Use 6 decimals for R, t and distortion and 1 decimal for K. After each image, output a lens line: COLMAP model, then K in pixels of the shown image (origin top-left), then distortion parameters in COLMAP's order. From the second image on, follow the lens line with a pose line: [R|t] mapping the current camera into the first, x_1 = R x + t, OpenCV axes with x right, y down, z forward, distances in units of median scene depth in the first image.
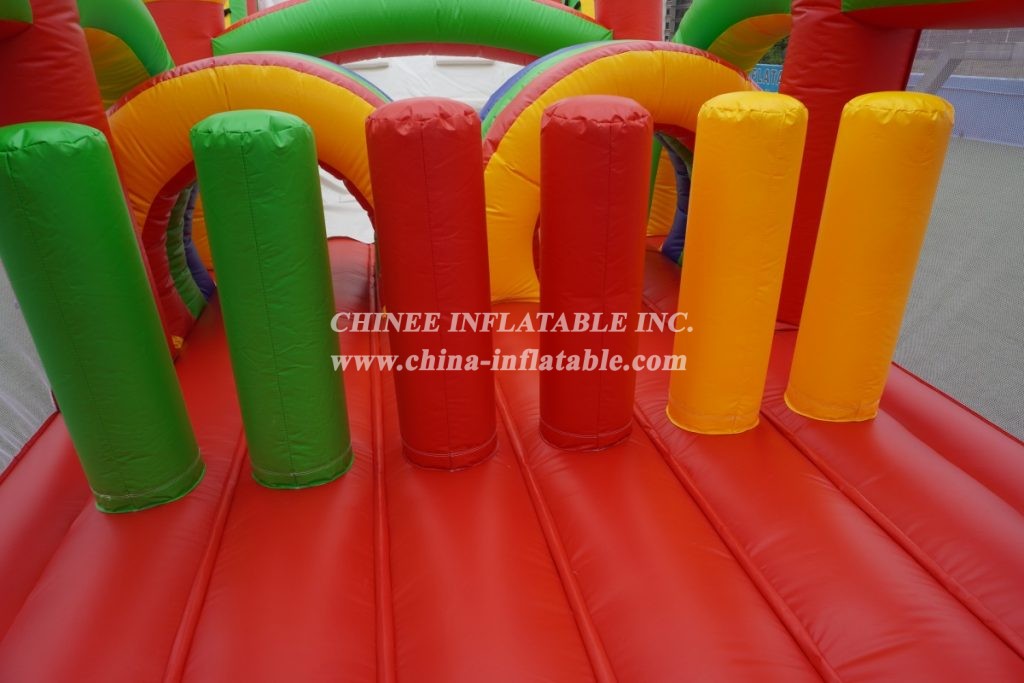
lens RADIAL K [[682.9, 0, 510.9], [0, 682.9, 329.6], [0, 0, 1]] dist [-0.026275, 0.003315]
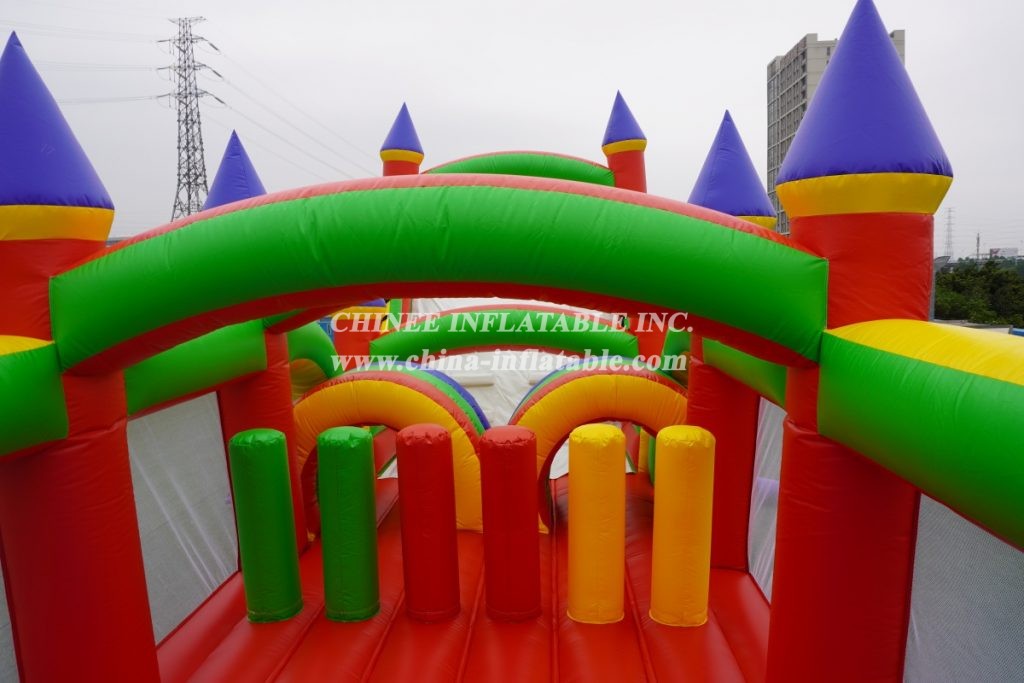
lens RADIAL K [[682.9, 0, 510.9], [0, 682.9, 329.6], [0, 0, 1]] dist [-0.026275, 0.003315]
pose [[0.970335, 0.016002, -0.241233, 0.522785], [-0.091193, 0.948327, -0.303908, -0.003400], [0.223904, 0.316891, 0.921654, -0.804439]]
